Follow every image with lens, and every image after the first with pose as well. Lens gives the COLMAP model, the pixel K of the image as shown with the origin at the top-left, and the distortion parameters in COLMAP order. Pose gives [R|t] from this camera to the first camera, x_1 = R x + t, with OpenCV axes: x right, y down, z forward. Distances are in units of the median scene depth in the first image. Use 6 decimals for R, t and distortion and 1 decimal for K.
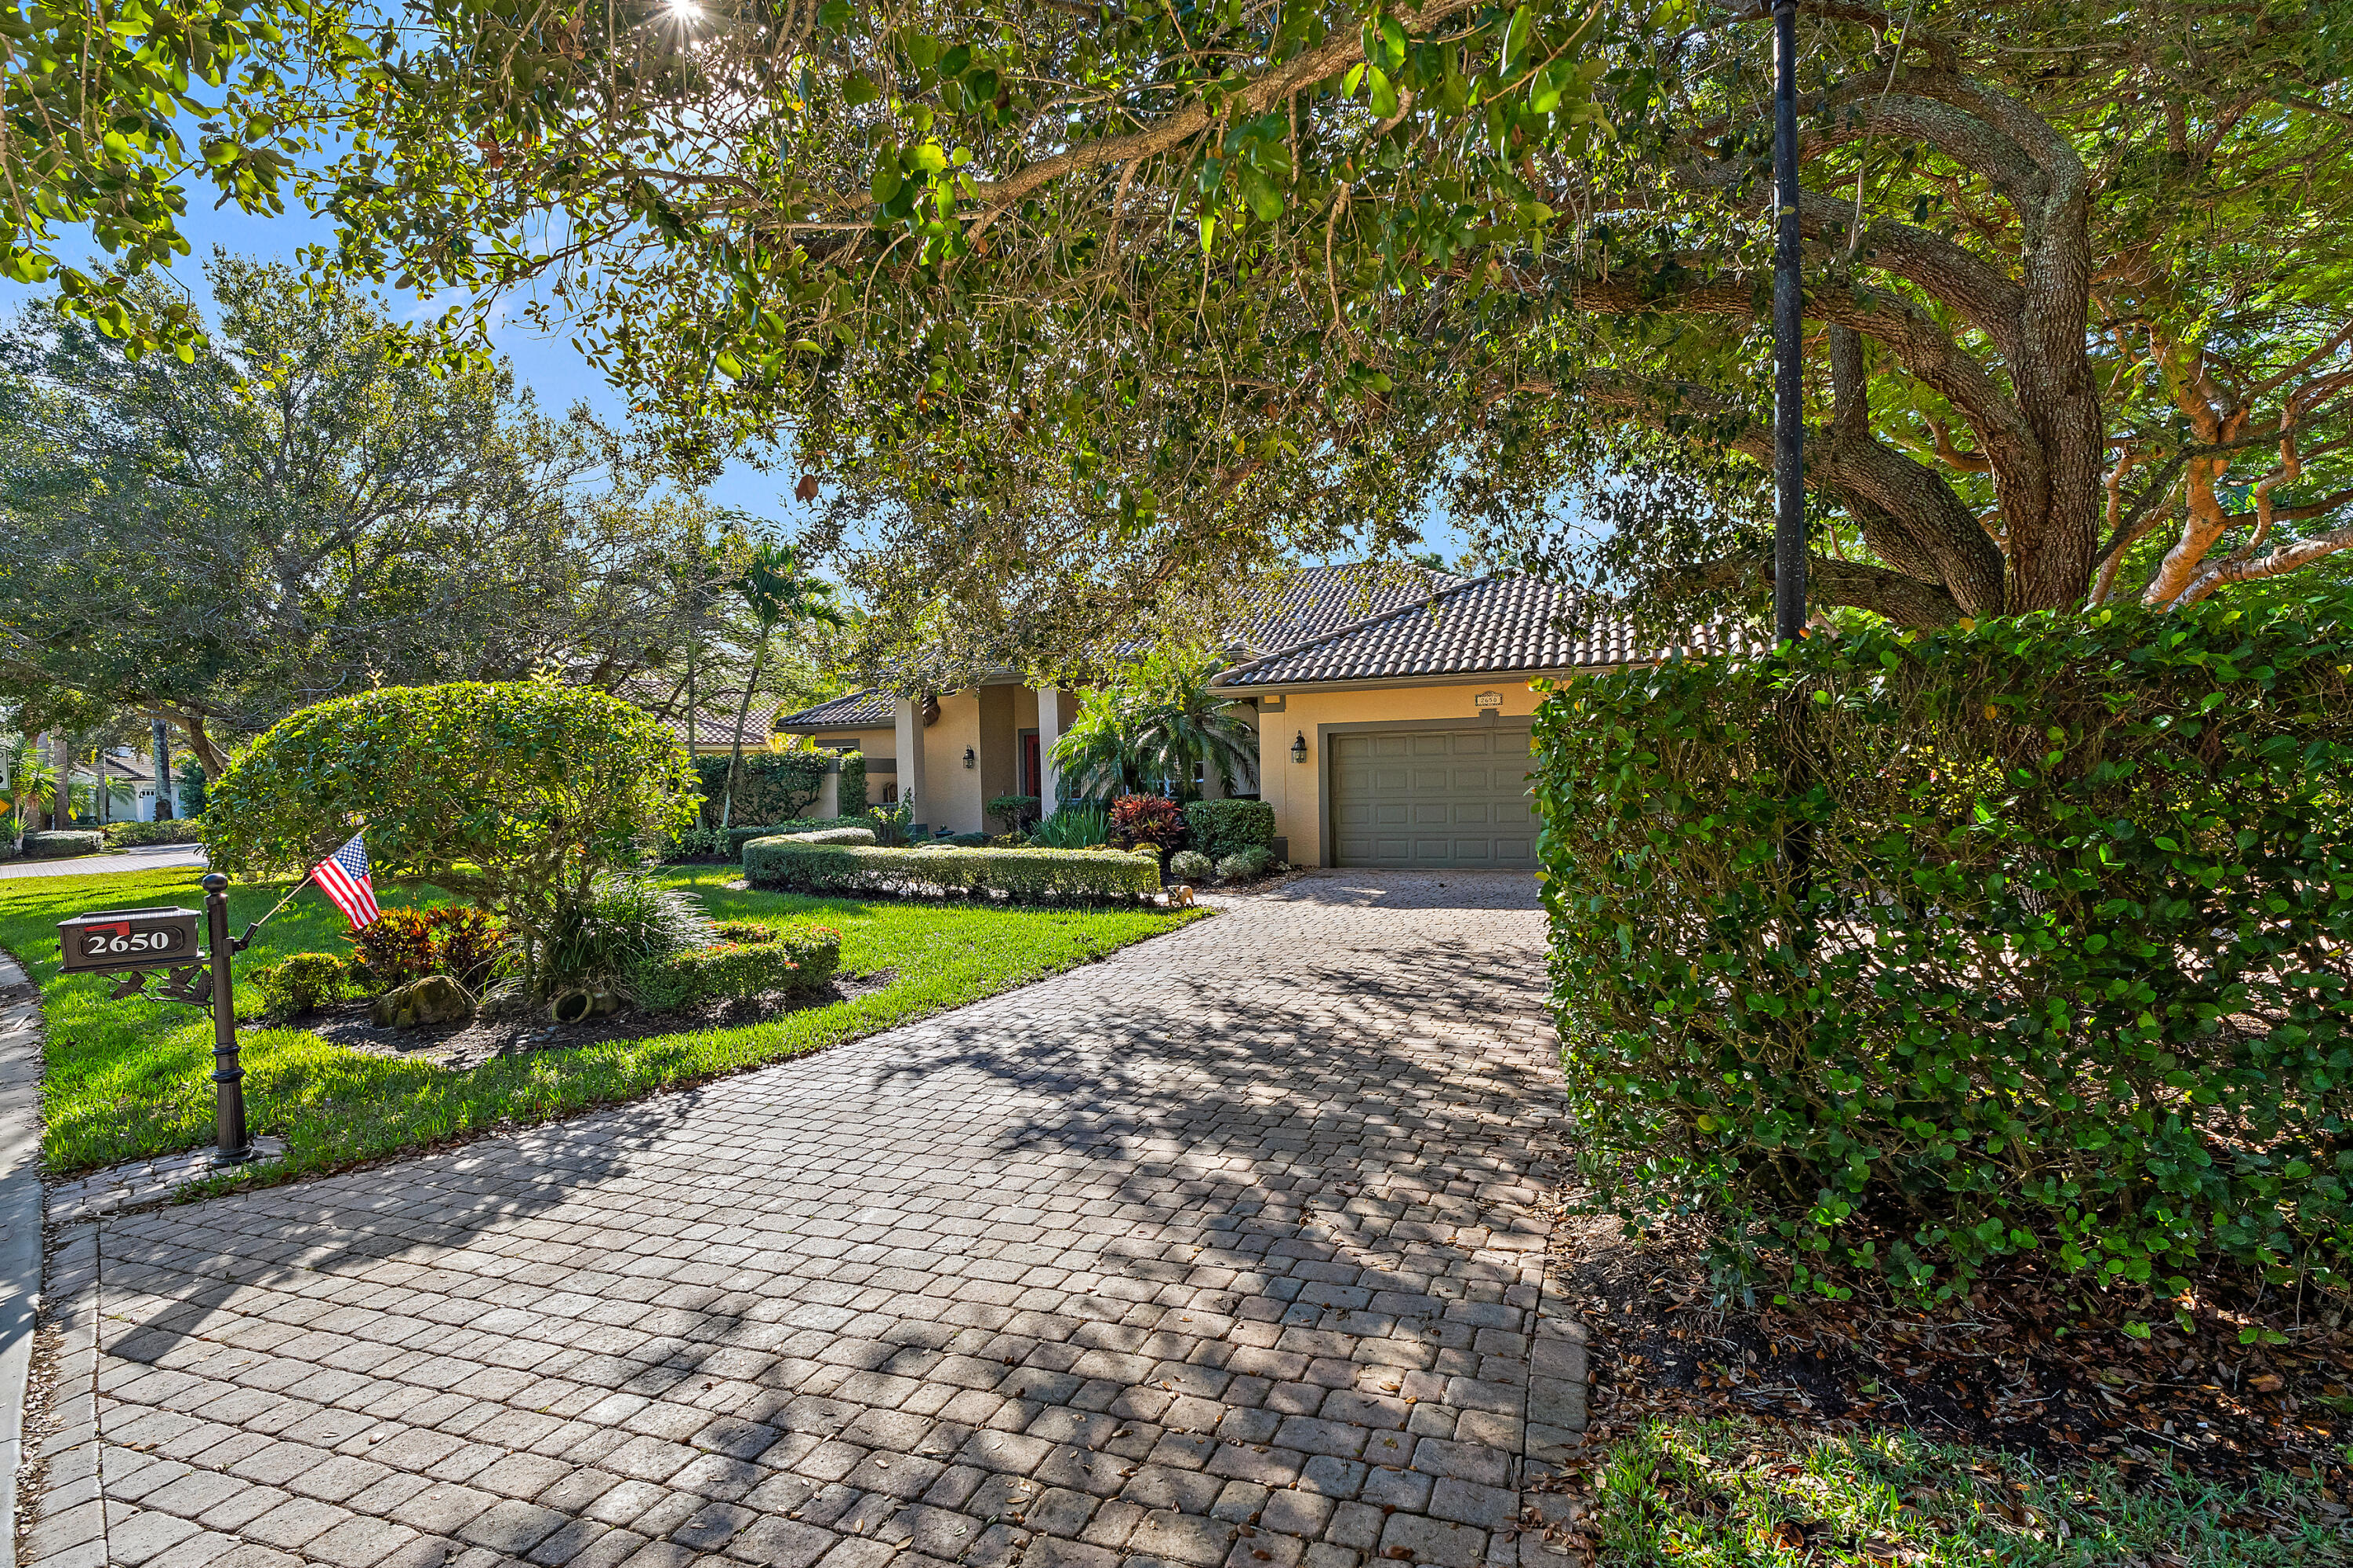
lens RADIAL K [[986.1, 0, 1191.3], [0, 986.1, 794.5], [0, 0, 1]] dist [0.008029, 0.000332]
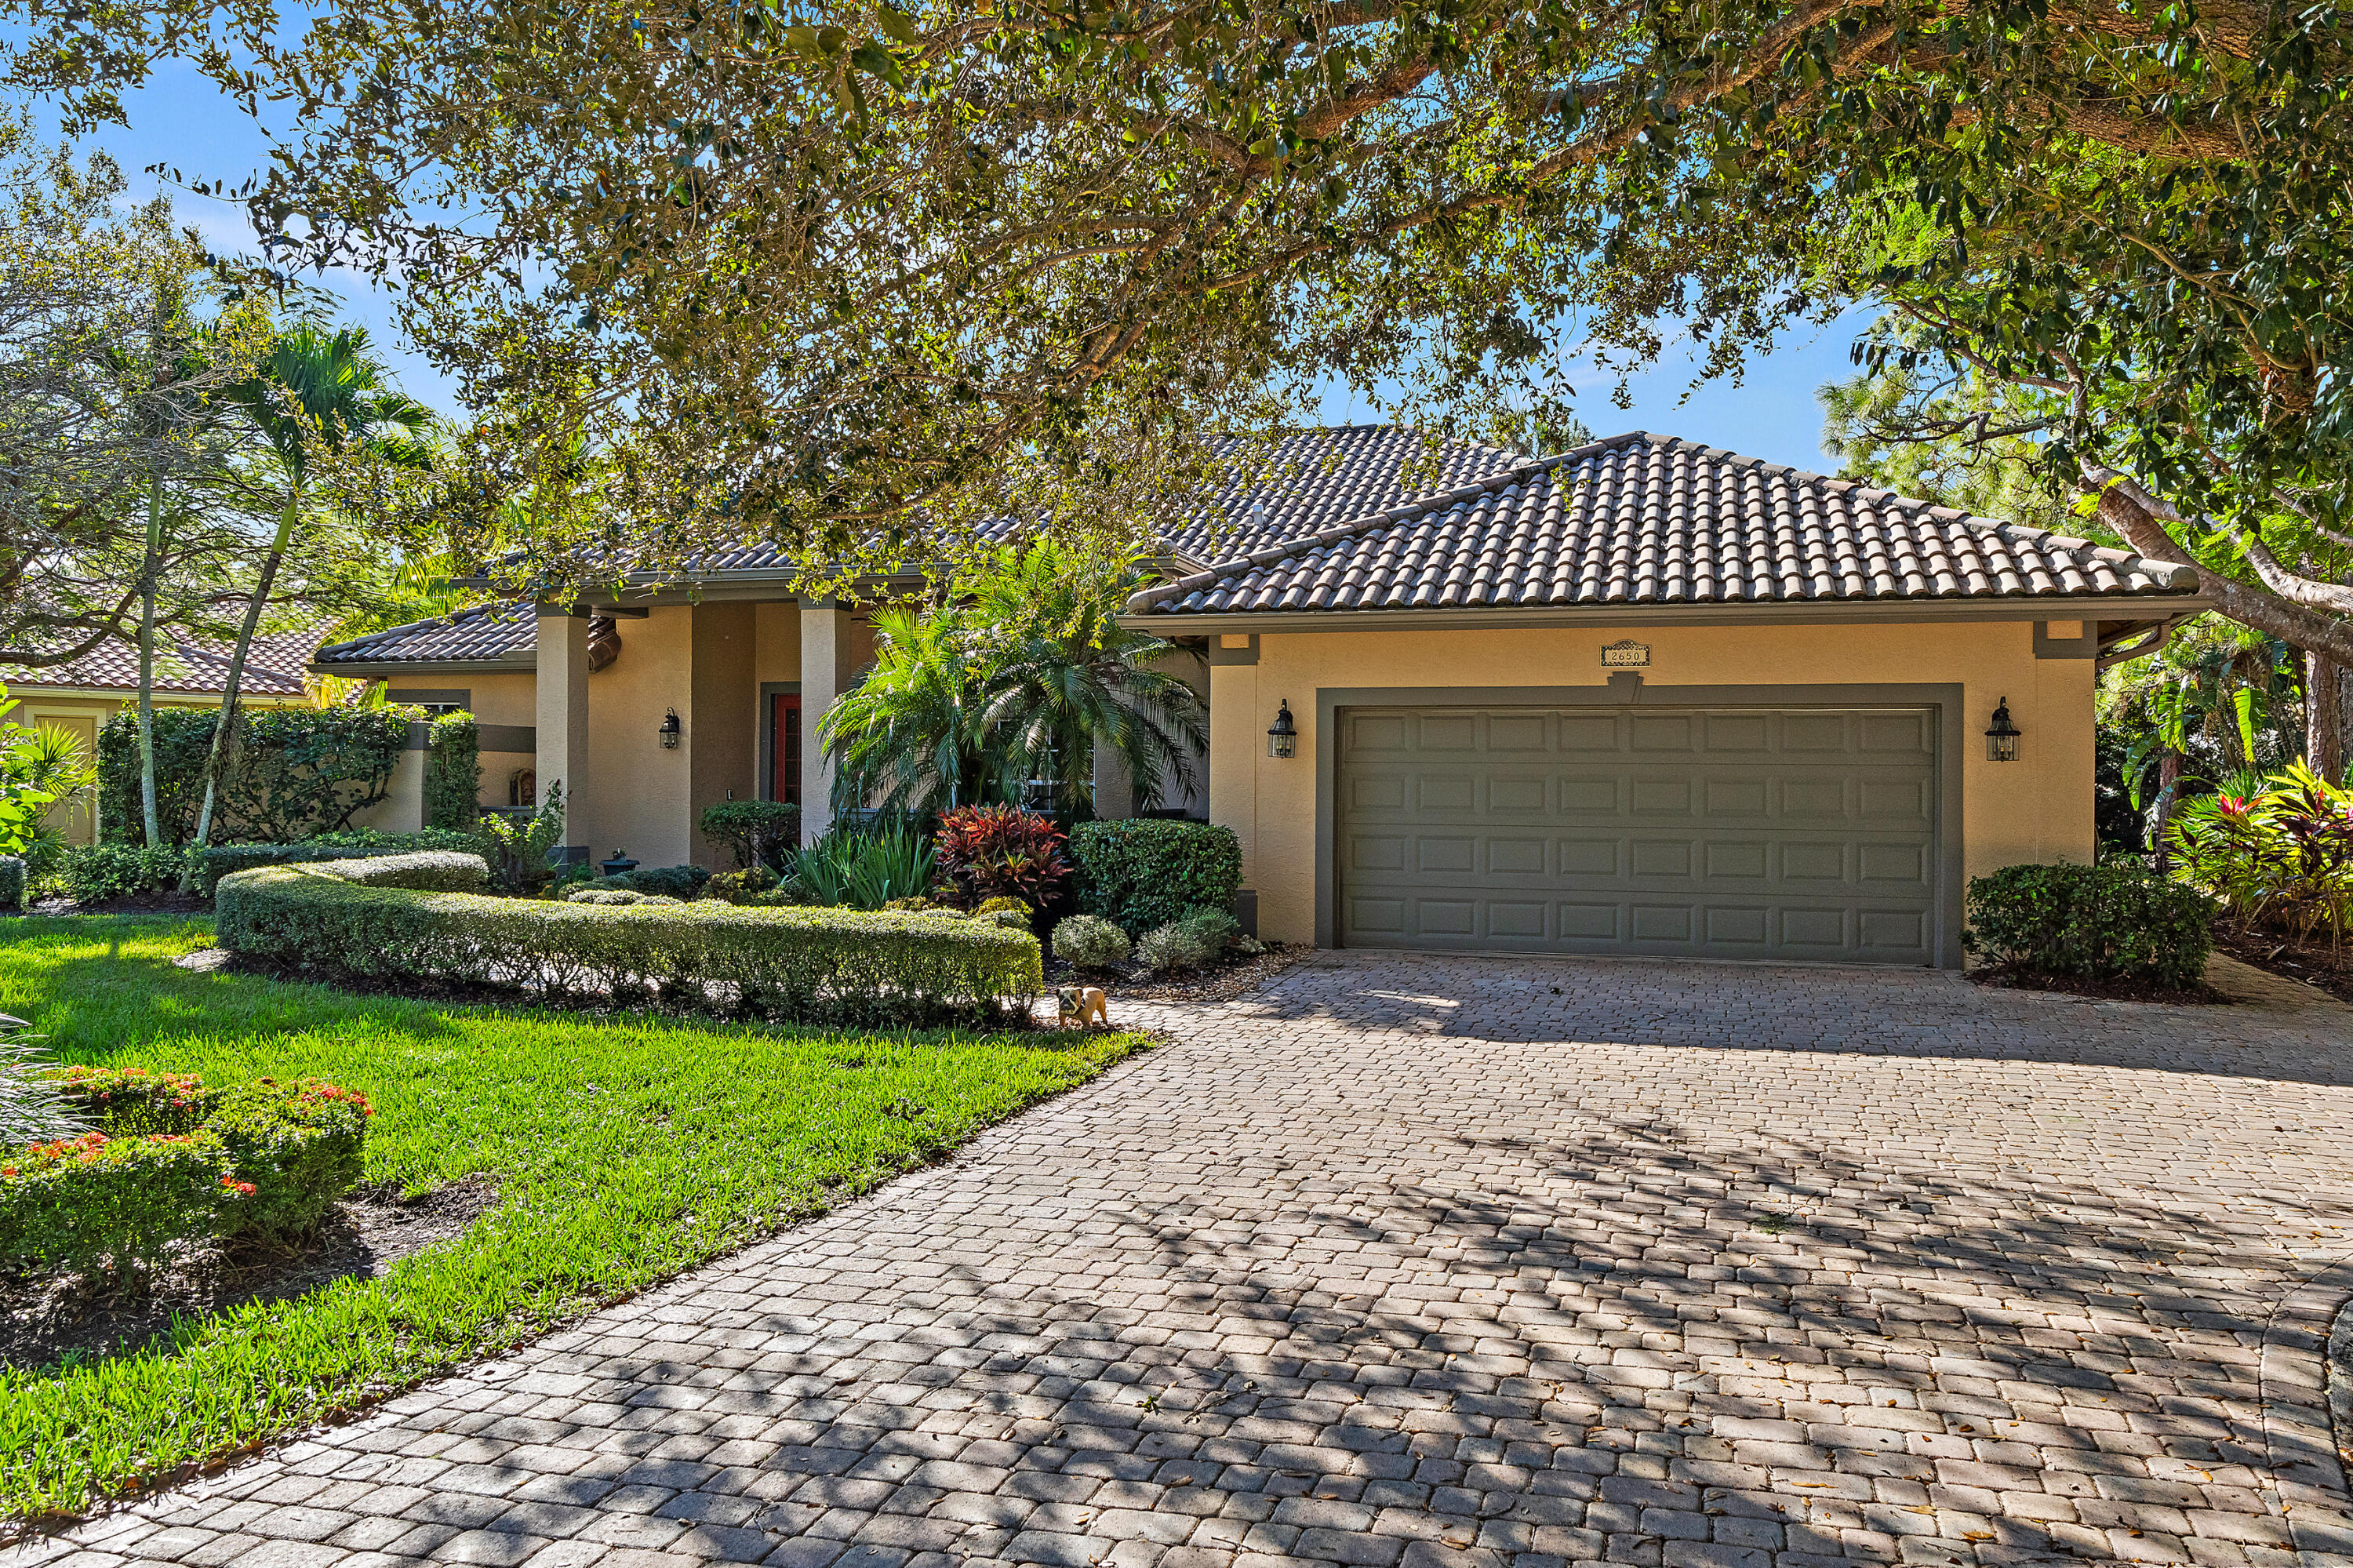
lens RADIAL K [[1558.6, 0, 1175.2], [0, 1558.6, 765.8], [0, 0, 1]] dist [0.009316, -0.001661]
pose [[0.995196, 0.030760, 0.092946, -0.037728], [-0.028453, 0.999256, -0.026043, -0.003312], [-0.093678, 0.023273, 0.995331, 0.159698]]
